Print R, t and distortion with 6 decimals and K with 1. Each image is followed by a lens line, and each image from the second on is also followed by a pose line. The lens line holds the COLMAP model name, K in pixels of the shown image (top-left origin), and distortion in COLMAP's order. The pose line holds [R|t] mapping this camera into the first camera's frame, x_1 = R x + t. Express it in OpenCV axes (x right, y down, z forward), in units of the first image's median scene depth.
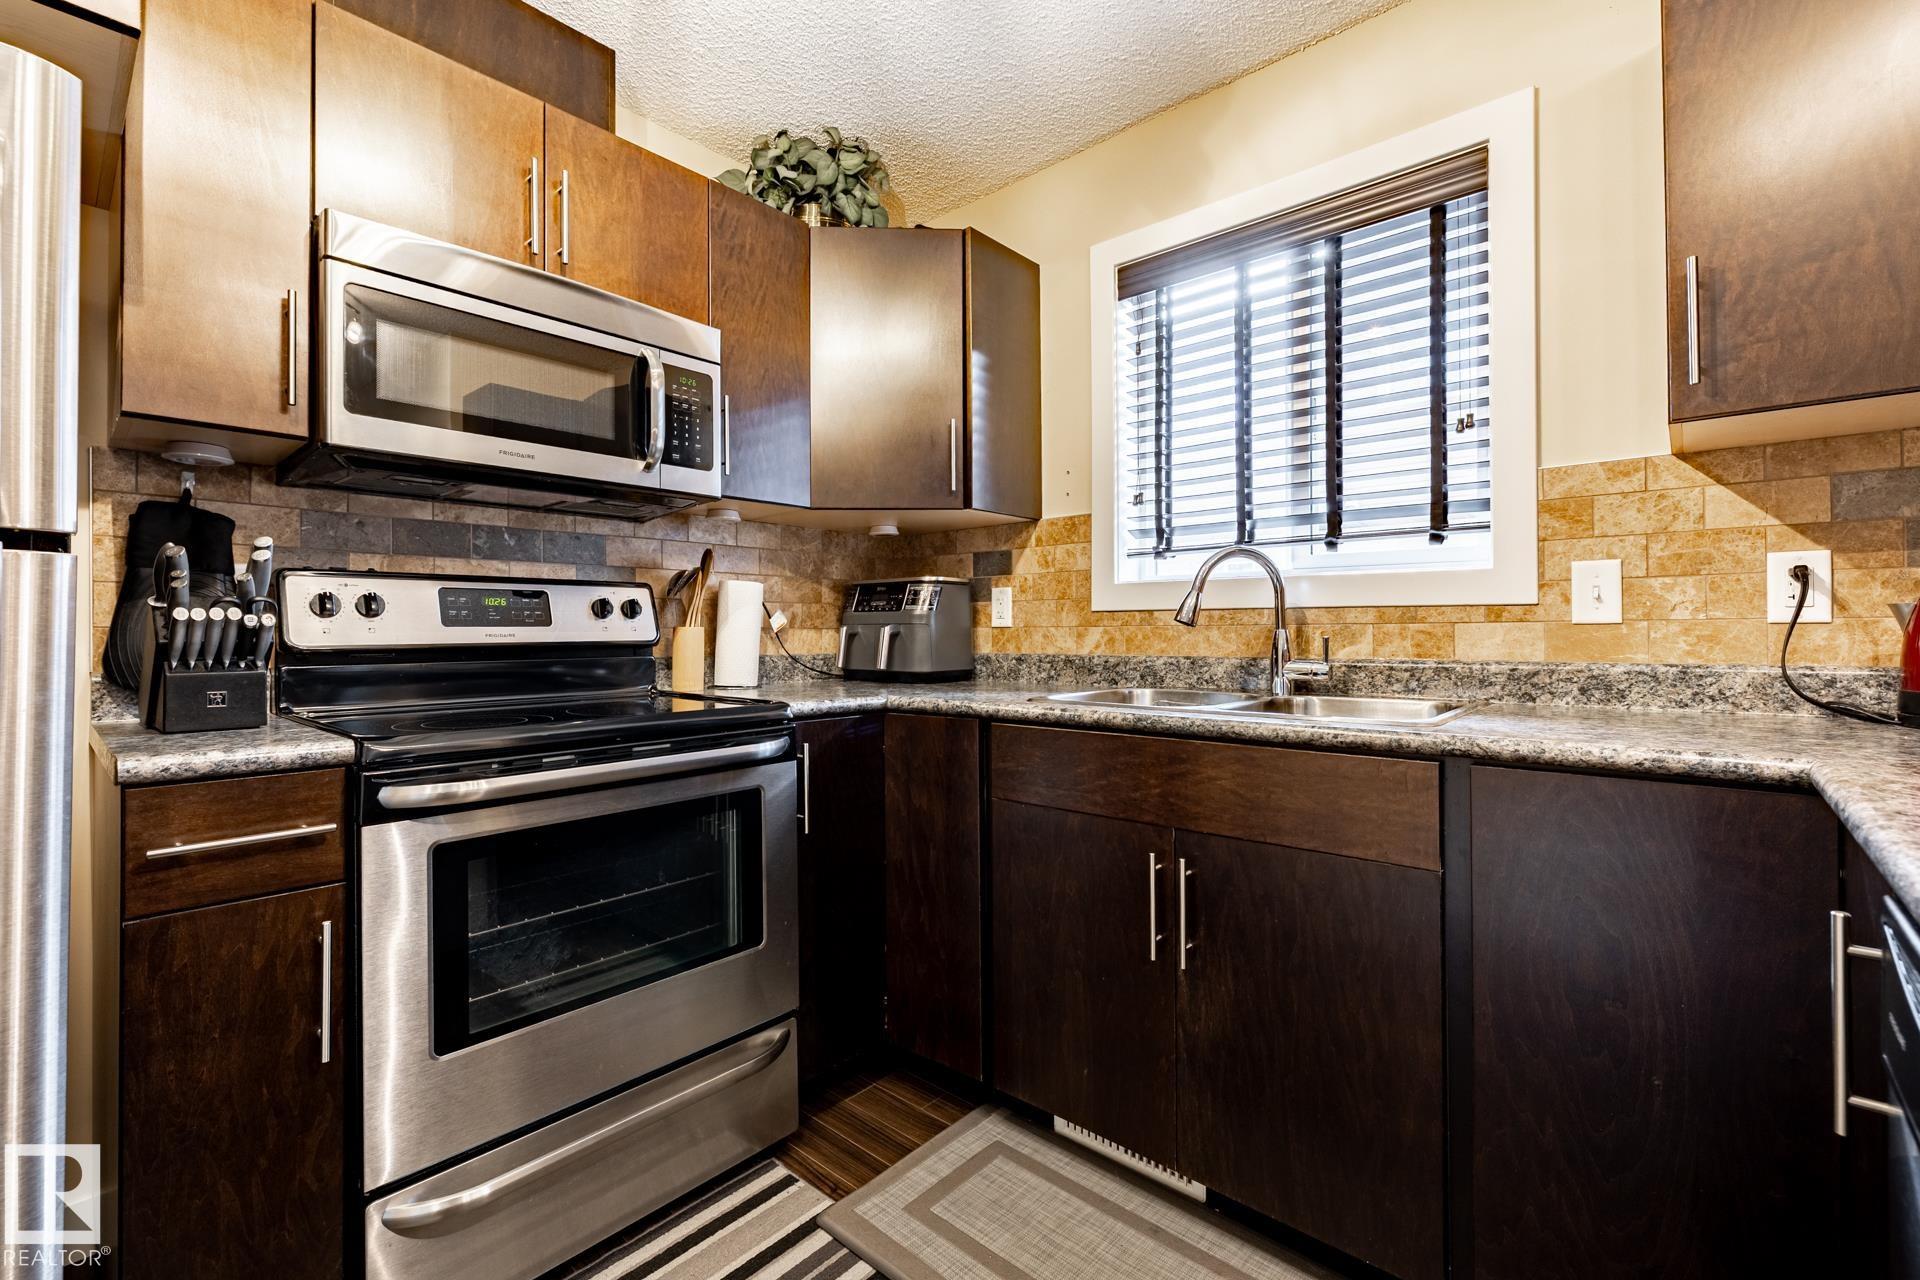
lens RADIAL K [[832.8, 0, 953.3], [0, 832.8, 620.8], [0, 0, 1]] dist [-0.002407, 0.000355]
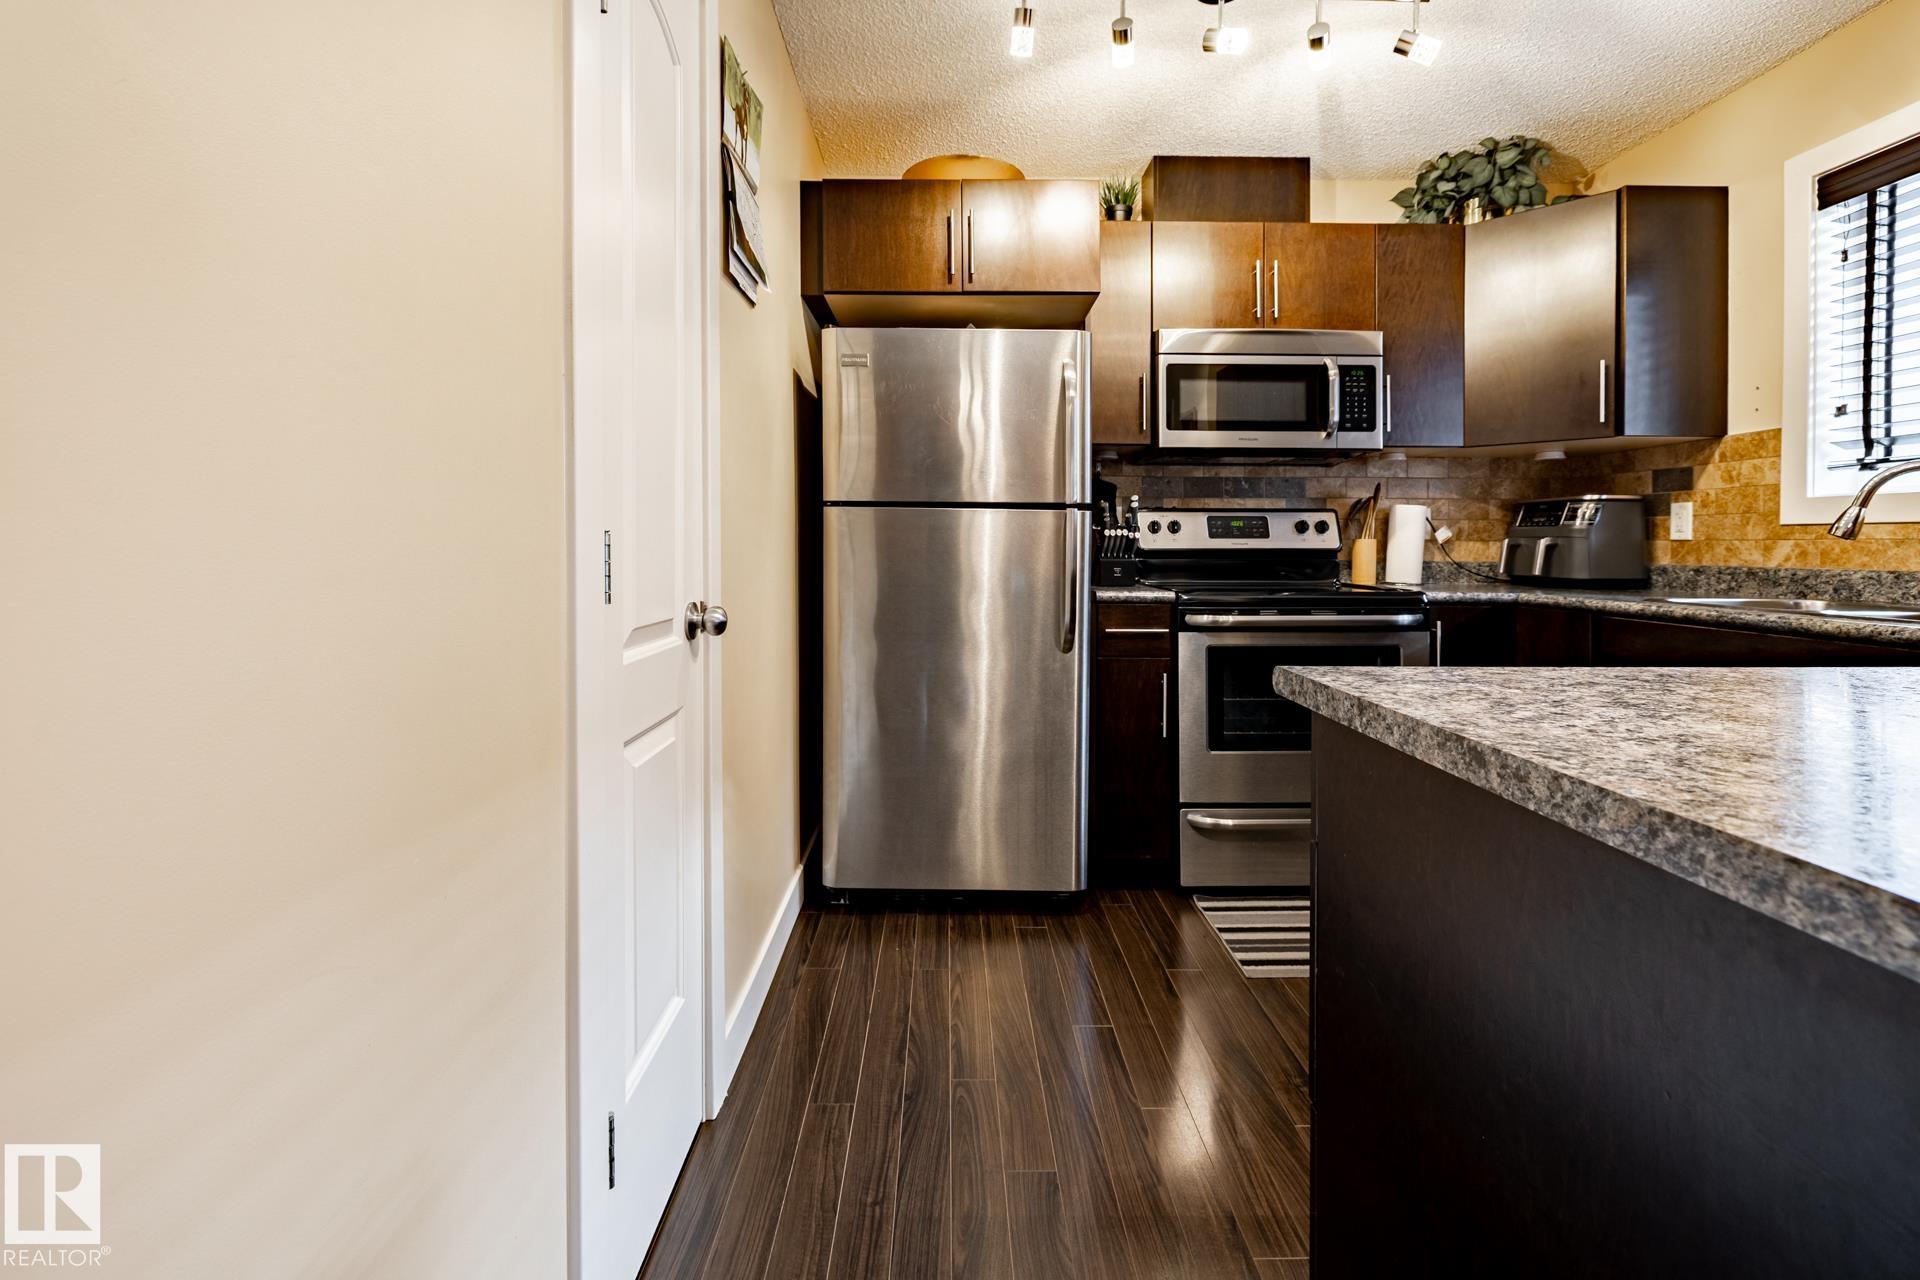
lens RADIAL K [[832.8, 0, 955.0], [0, 832.8, 540.3], [0, 0, 1]] dist [-0.002407, 0.000355]
pose [[0.673108, 0.003826, -0.739534, 0.259404], [0.002629, 0.999968, 0.007566, -0.002934], [0.739539, -0.007037, 0.673077, -0.462744]]
